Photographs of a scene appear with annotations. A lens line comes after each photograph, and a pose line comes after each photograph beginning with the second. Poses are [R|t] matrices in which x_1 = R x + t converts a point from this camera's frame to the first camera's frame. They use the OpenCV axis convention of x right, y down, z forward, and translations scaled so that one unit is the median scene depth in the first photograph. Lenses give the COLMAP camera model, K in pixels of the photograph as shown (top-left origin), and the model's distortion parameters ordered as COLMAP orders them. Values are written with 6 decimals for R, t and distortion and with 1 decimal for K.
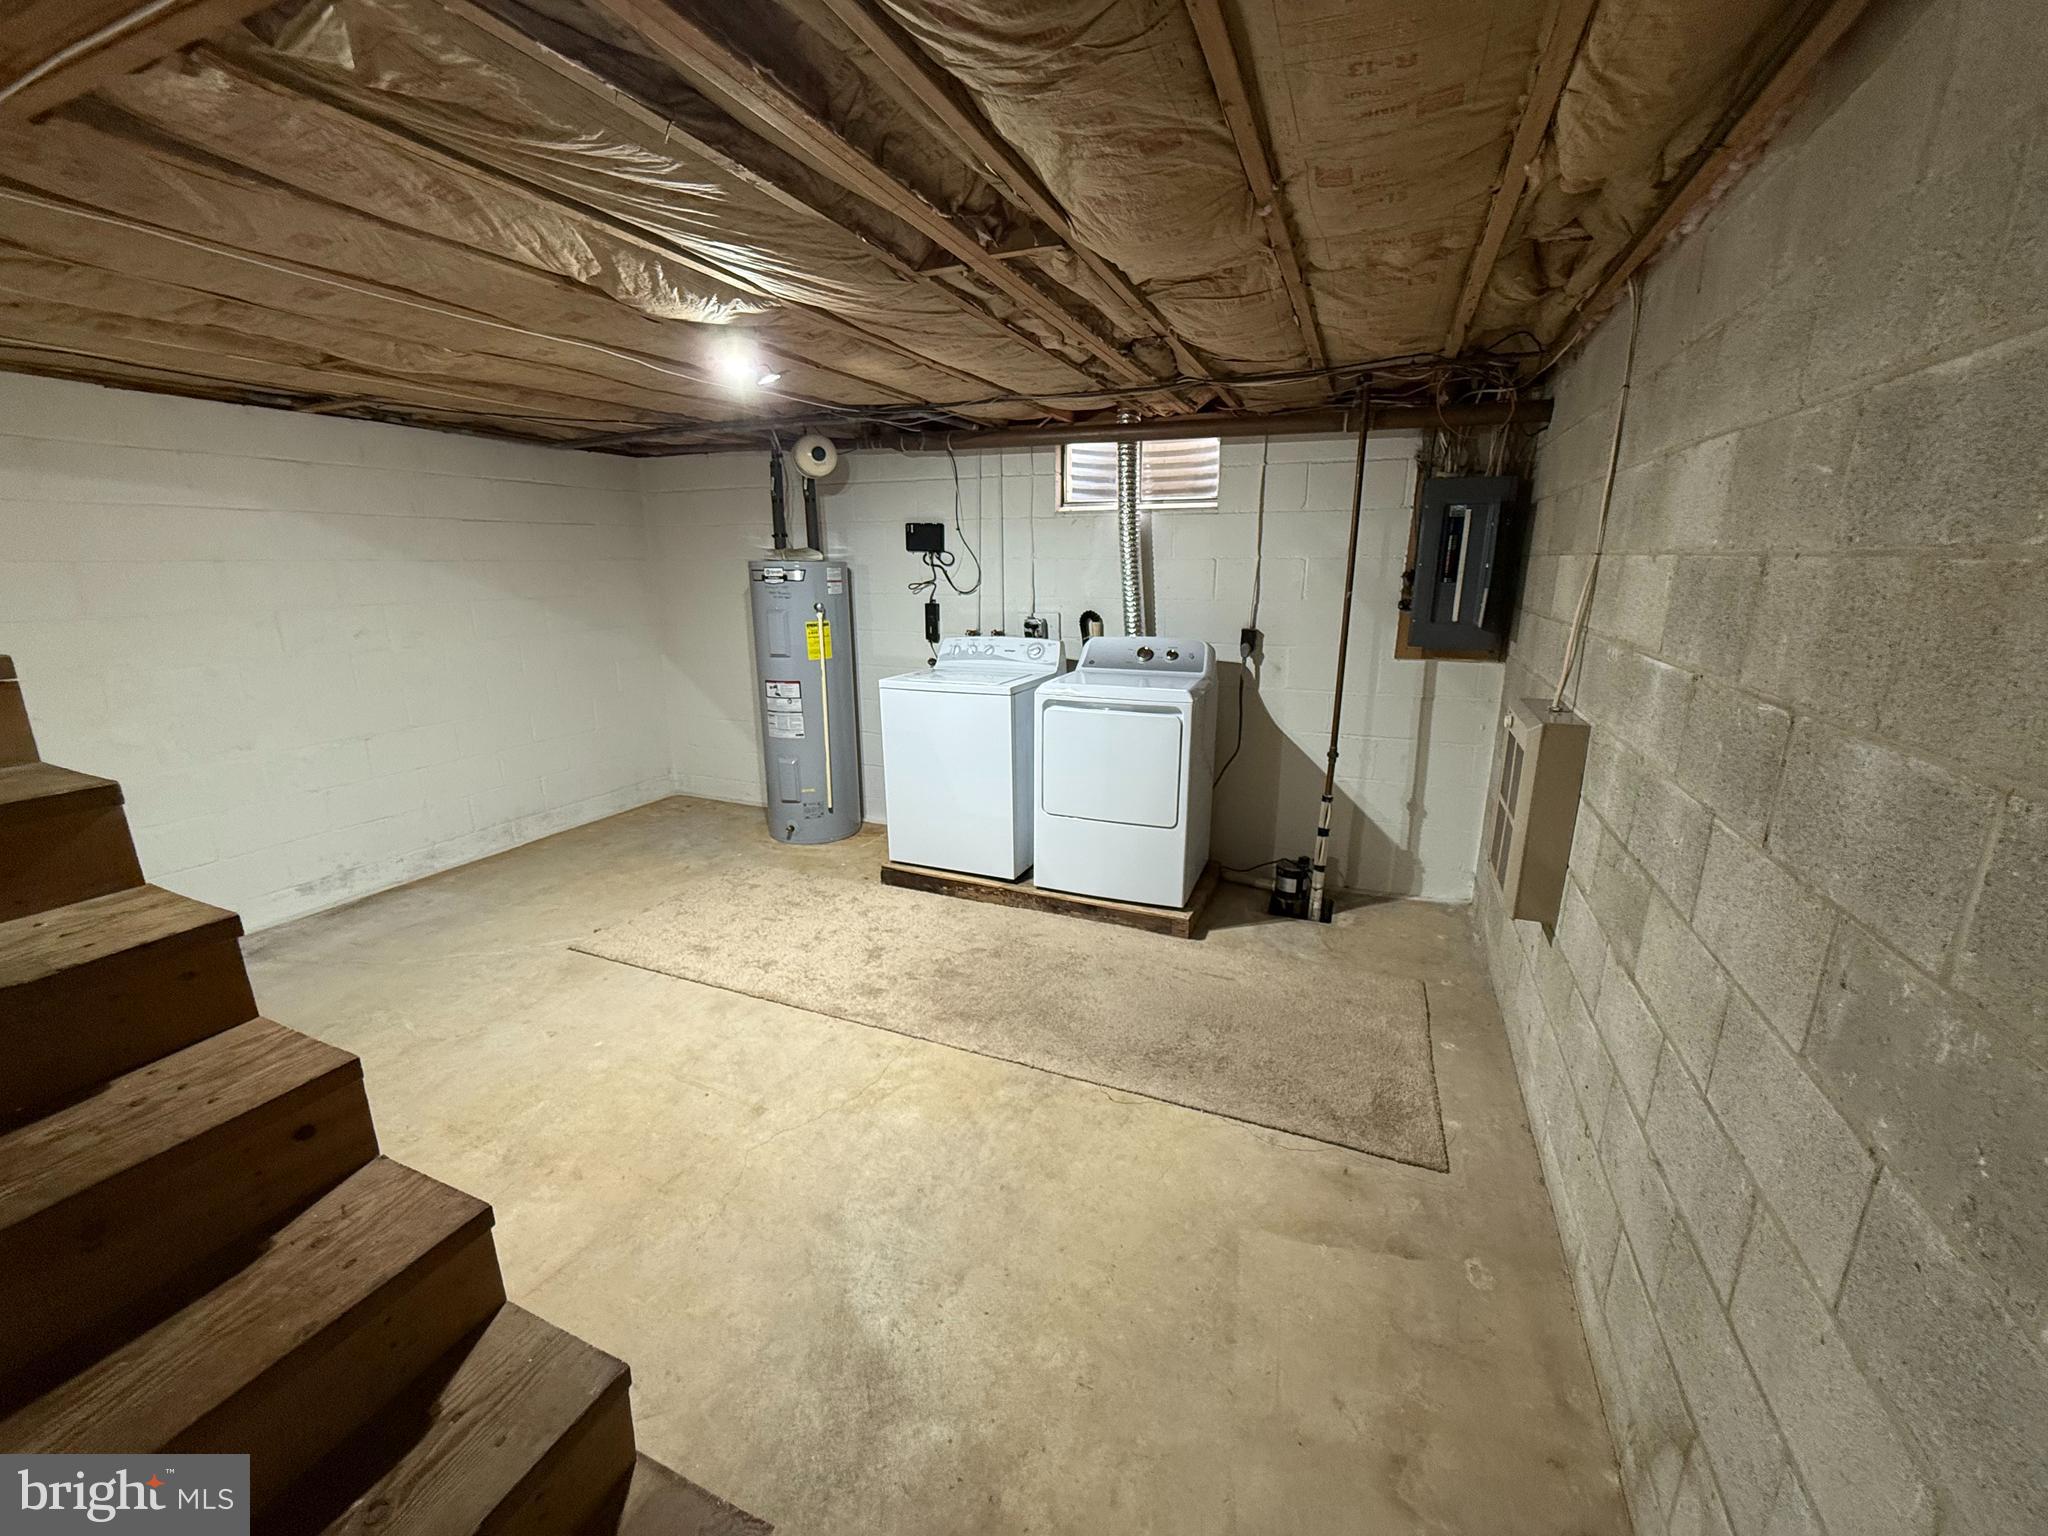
lens RADIAL K [[816.1, 0, 1029.1], [0, 816.1, 769.9], [0, 0, 1]] dist [0.000854, -0.000968]
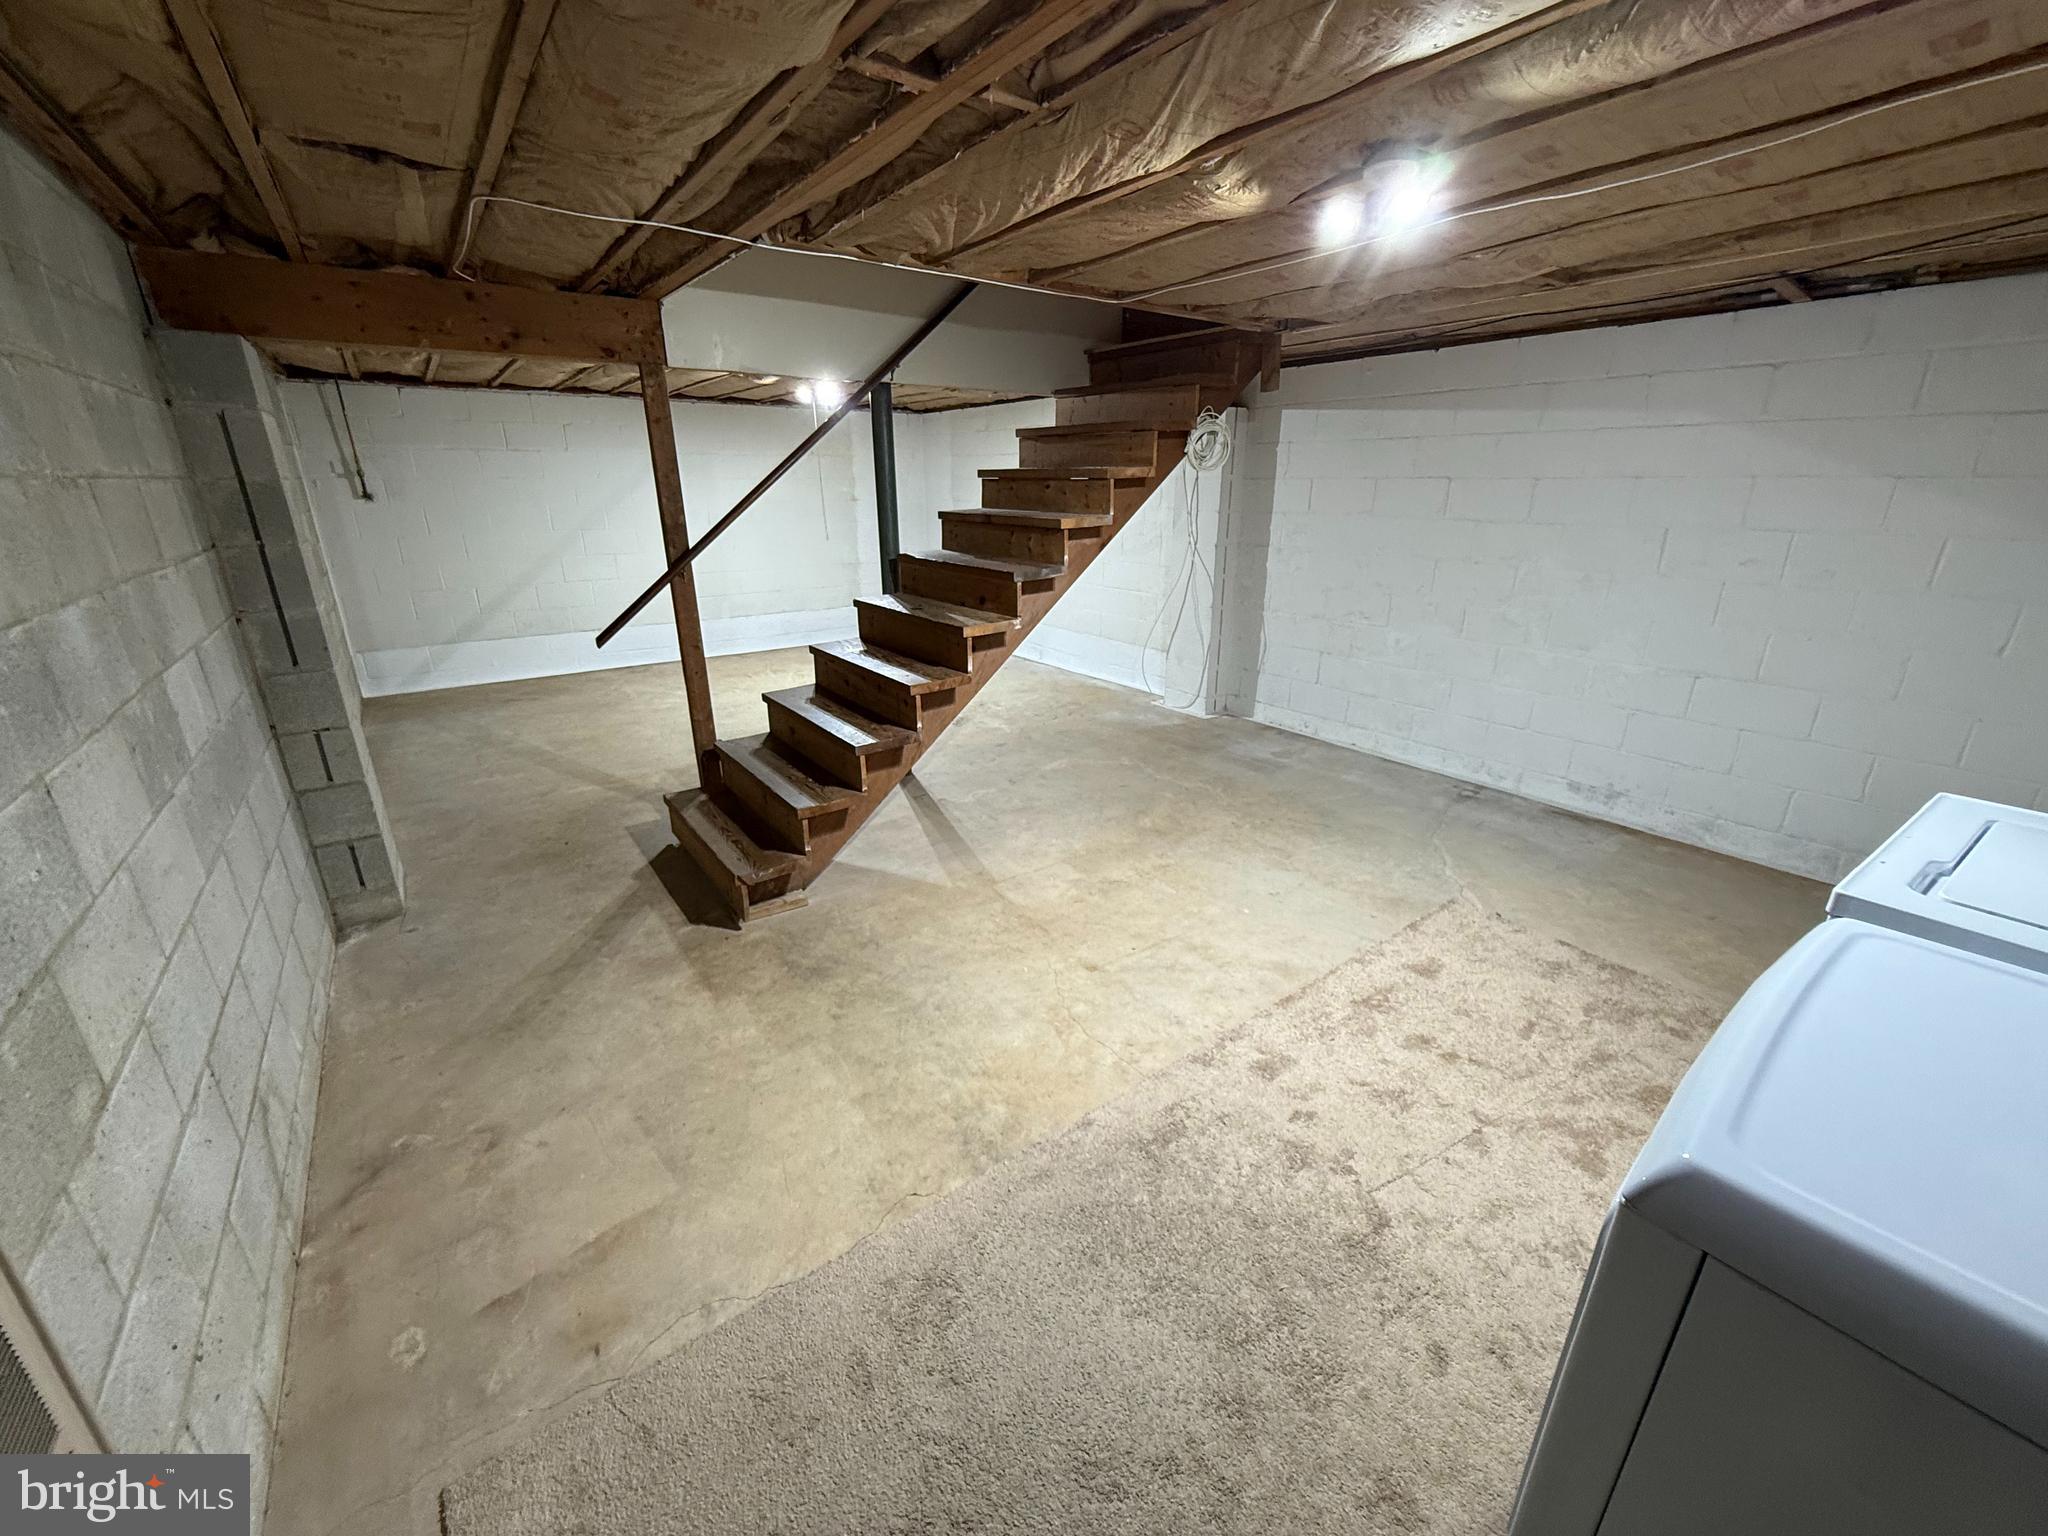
lens RADIAL K [[816.1, 0, 1030.0], [0, 816.1, 769.5], [0, 0, 1]] dist [0.000854, -0.000968]
pose [[-0.511443, 0.289567, -0.809059, 0.505063], [-0.211279, 0.870239, 0.445023, -0.287657], [0.832939, 0.398541, -0.383899, 1.120101]]
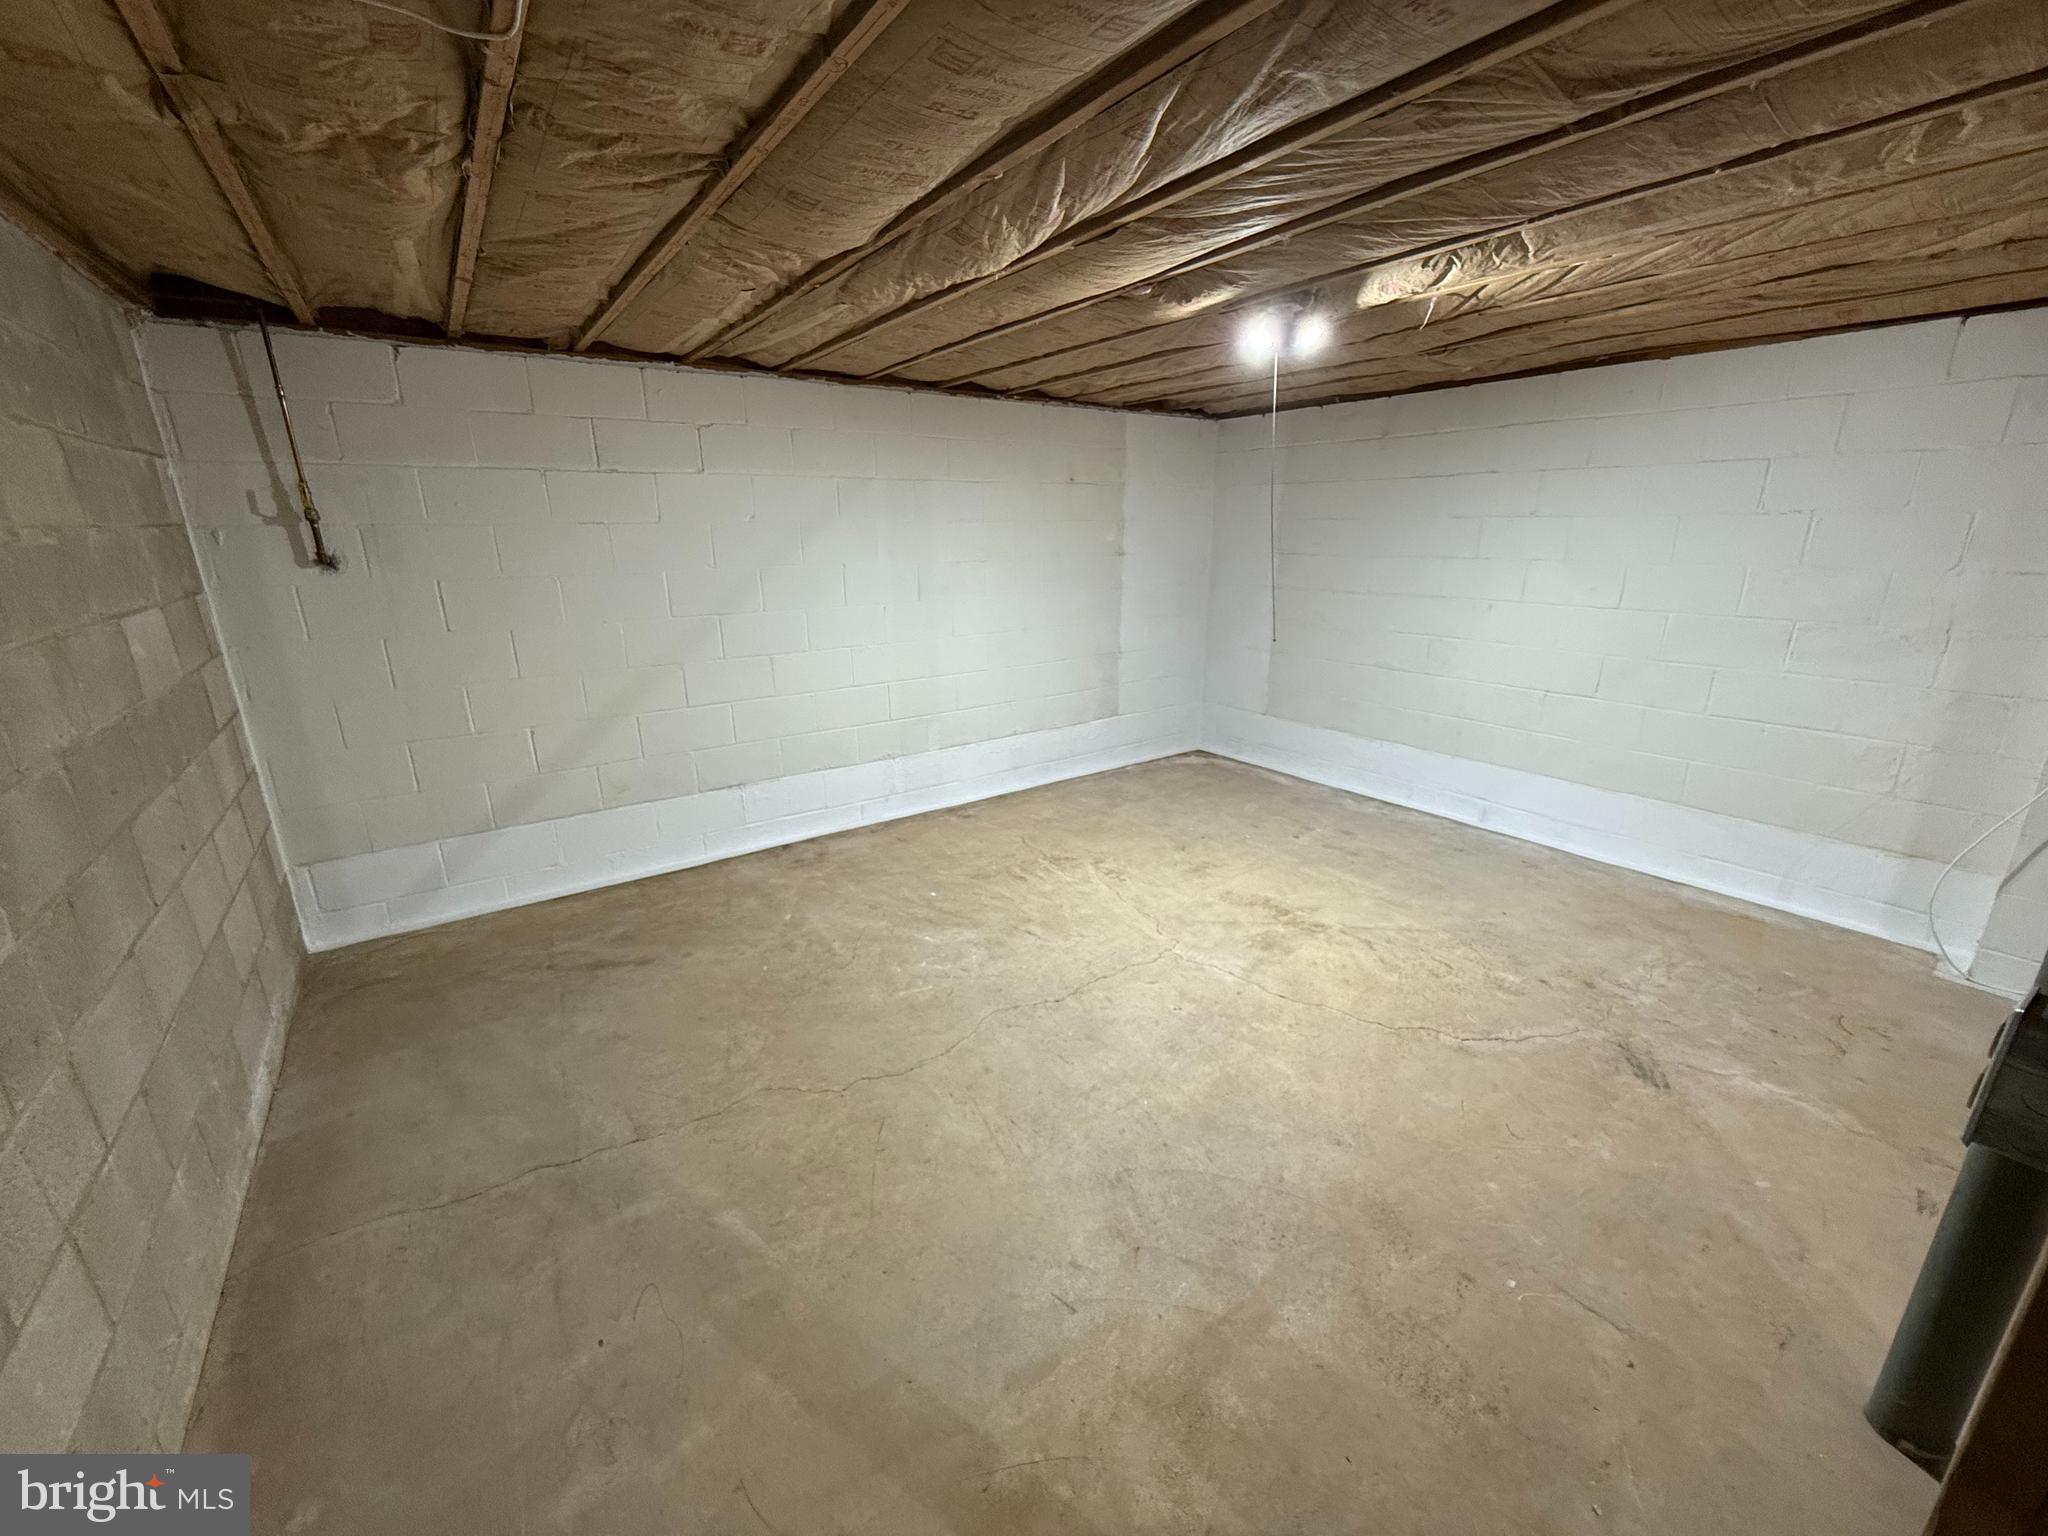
lens RADIAL K [[816.1, 0, 1031.5], [0, 816.1, 769.6], [0, 0, 1]] dist [0.000854, -0.000968]
pose [[-0.521992, 0.252390, -0.814754, 0.350456], [-0.201789, 0.891561, 0.405464, -0.204196], [0.828738, 0.376057, -0.414458, 0.795924]]
